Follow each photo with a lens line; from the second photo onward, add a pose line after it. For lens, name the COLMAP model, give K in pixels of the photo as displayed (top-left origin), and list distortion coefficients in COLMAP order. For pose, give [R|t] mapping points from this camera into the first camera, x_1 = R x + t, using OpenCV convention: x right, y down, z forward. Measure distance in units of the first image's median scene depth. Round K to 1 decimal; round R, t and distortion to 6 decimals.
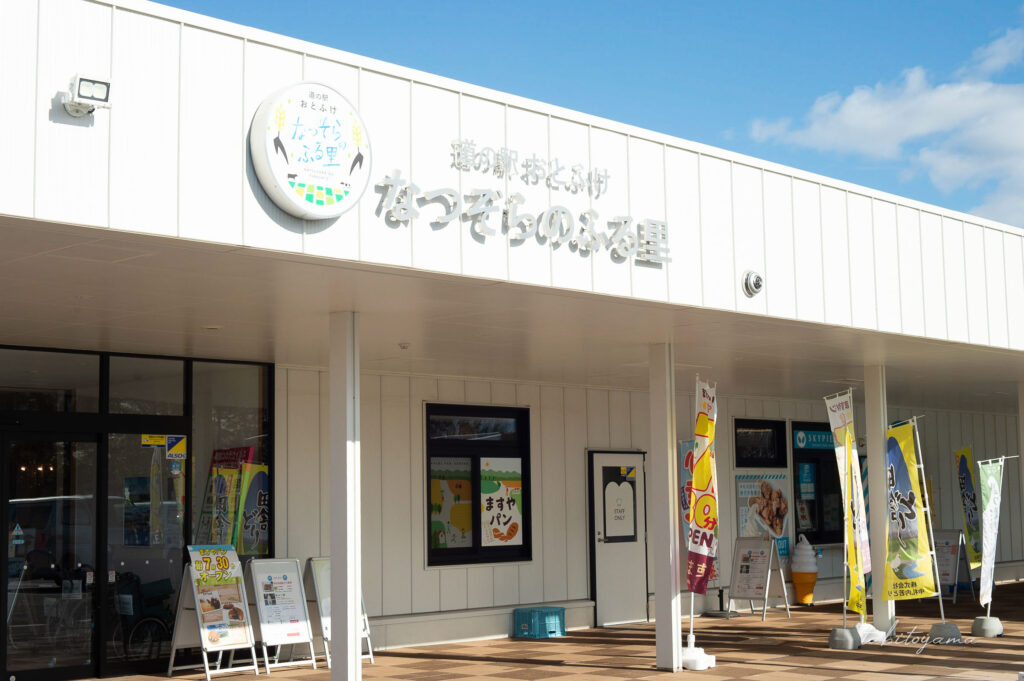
lens RADIAL K [[1533.7, 0, 512.0], [0, 1533.7, 340.5], [0, 0, 1]] dist [-0.031561, -0.094042]
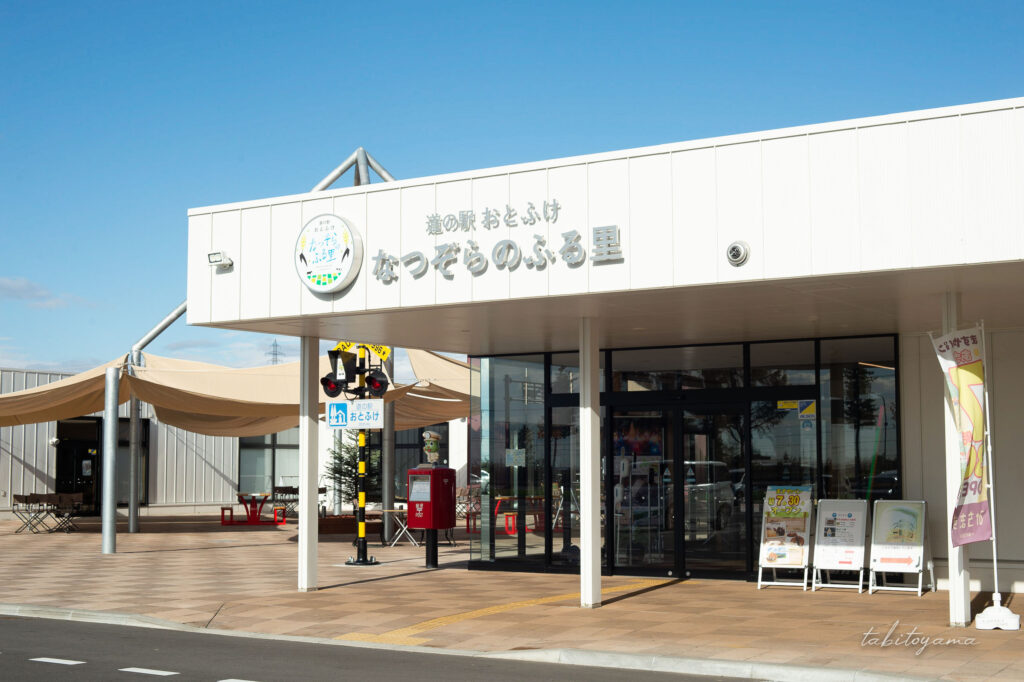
lens RADIAL K [[1478.6, 0, 512.0], [0, 1478.6, 341.0], [0, 0, 1]] dist [-0.130339, -0.032043]
pose [[0.176688, -0.066712, -0.982004, 1.420676], [0.103036, 0.993472, -0.048953, 0.072035], [0.978859, -0.092533, 0.182408, 0.818269]]
